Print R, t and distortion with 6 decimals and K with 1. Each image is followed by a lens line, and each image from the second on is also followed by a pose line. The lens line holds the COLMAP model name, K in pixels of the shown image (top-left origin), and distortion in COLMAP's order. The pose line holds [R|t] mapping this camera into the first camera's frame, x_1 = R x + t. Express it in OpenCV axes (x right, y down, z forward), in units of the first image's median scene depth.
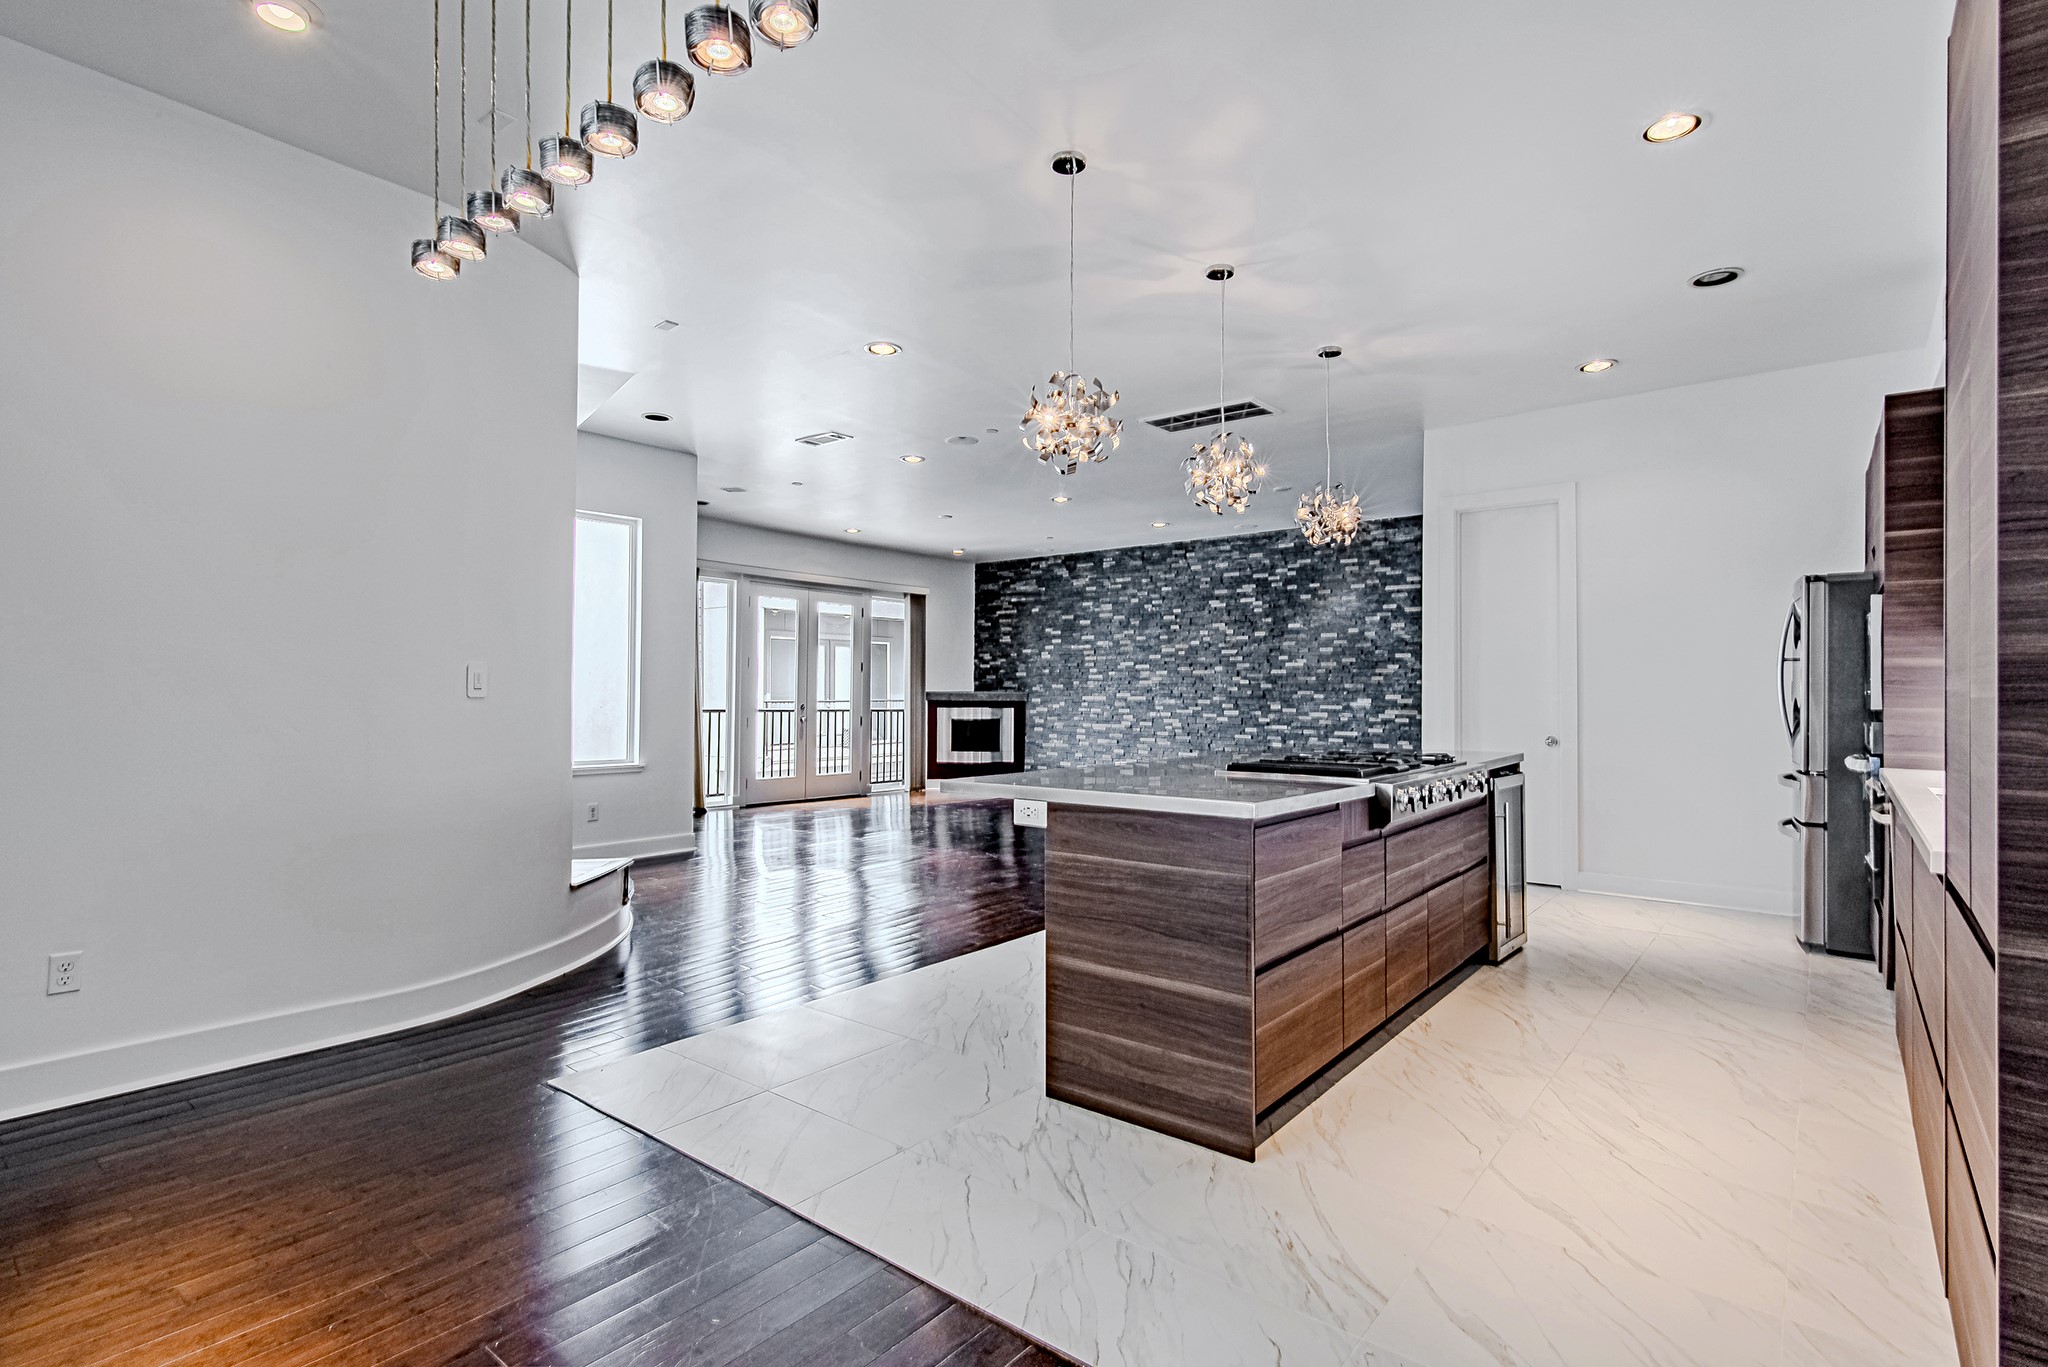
lens RADIAL K [[1008.2, 0, 1108.0], [0, 1008.2, 682.1], [0, 0, 1]] dist [0.003282, 0.000114]
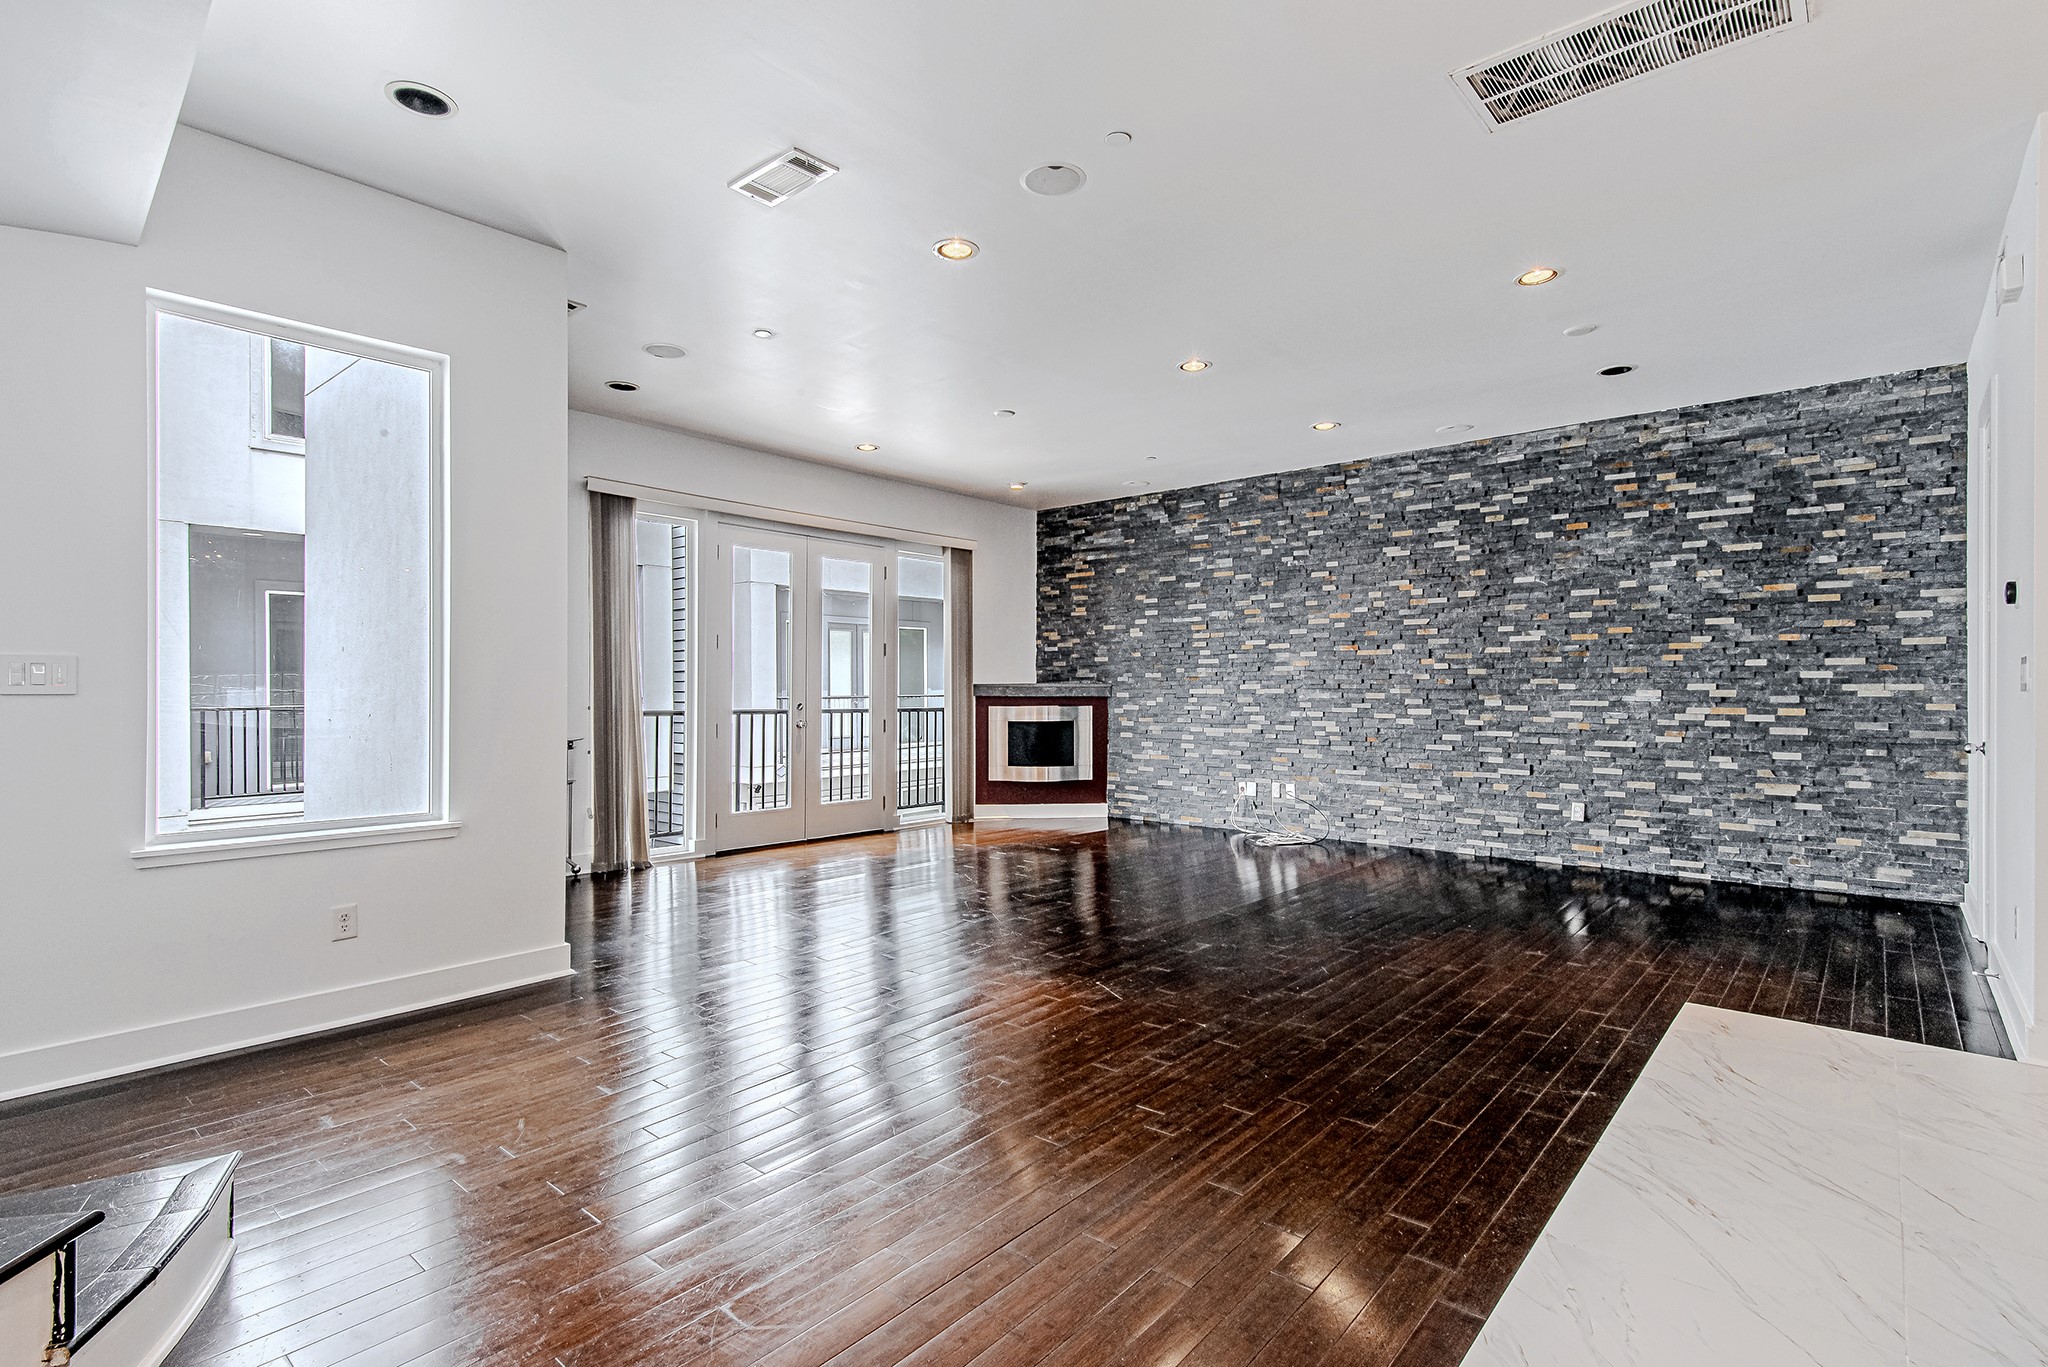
lens RADIAL K [[954.5, 0, 1026.9], [0, 954.5, 670.1], [0, 0, 1]] dist [0.016307, -0.000390]
pose [[0.993987, -0.009154, -0.109111, -0.067850], [0.008393, 0.999937, -0.007427, 0.004963], [0.109172, 0.006467, 0.994002, 0.324580]]
